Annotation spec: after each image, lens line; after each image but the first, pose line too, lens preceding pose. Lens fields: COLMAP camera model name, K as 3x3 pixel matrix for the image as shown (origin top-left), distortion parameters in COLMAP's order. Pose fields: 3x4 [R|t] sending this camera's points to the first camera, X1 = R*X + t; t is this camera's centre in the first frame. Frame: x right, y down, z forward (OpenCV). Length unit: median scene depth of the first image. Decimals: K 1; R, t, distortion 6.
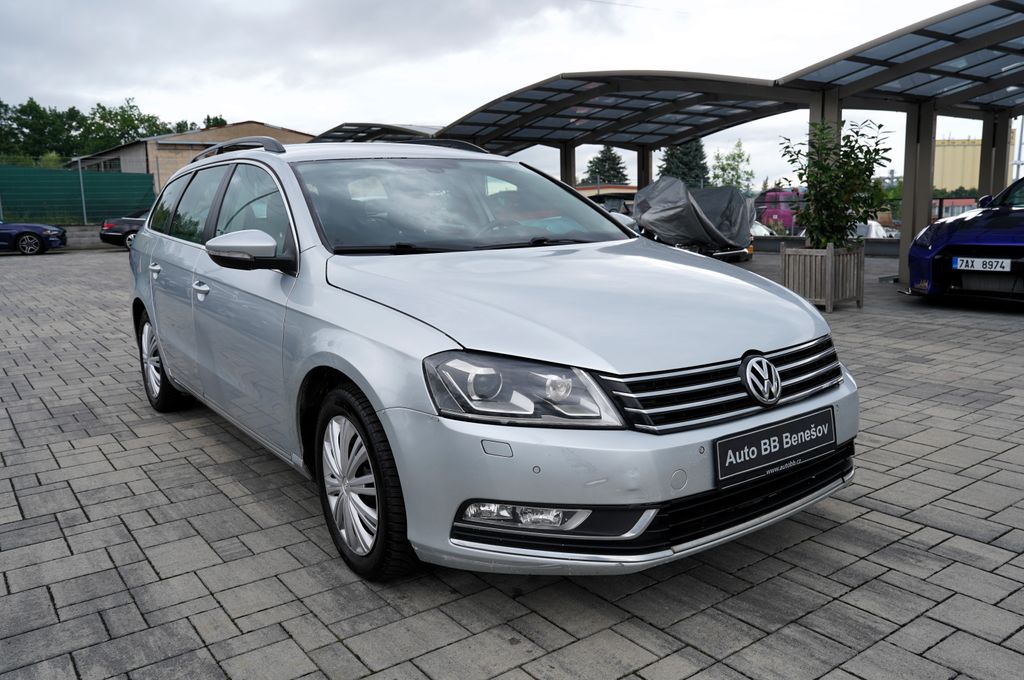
lens RADIAL K [[815.0, 0, 512.0], [0, 815.0, 340.0], [0, 0, 1]] dist [-0.042866, 0.005339]
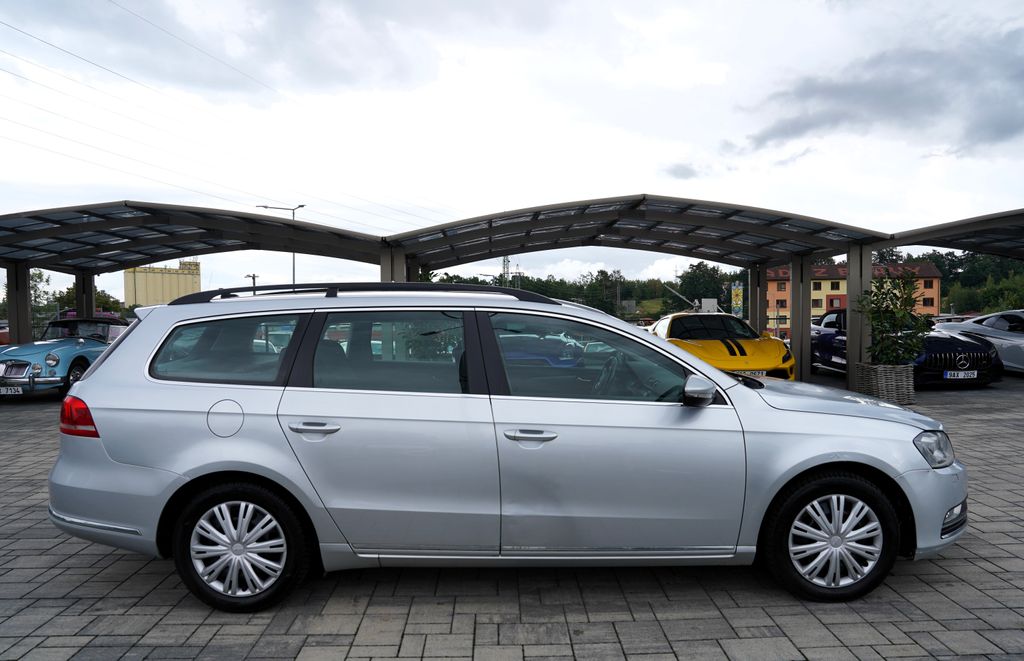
lens RADIAL K [[697.0, 0, 533.9], [0, 697.0, 332.7], [0, 0, 1]] dist [-0.005590, 0.002270]
pose [[0.539922, -0.000671, 0.841715, -1.806016], [0.127517, 0.988523, -0.081009, -0.194524], [-0.832000, 0.151072, 0.533810, 0.814488]]
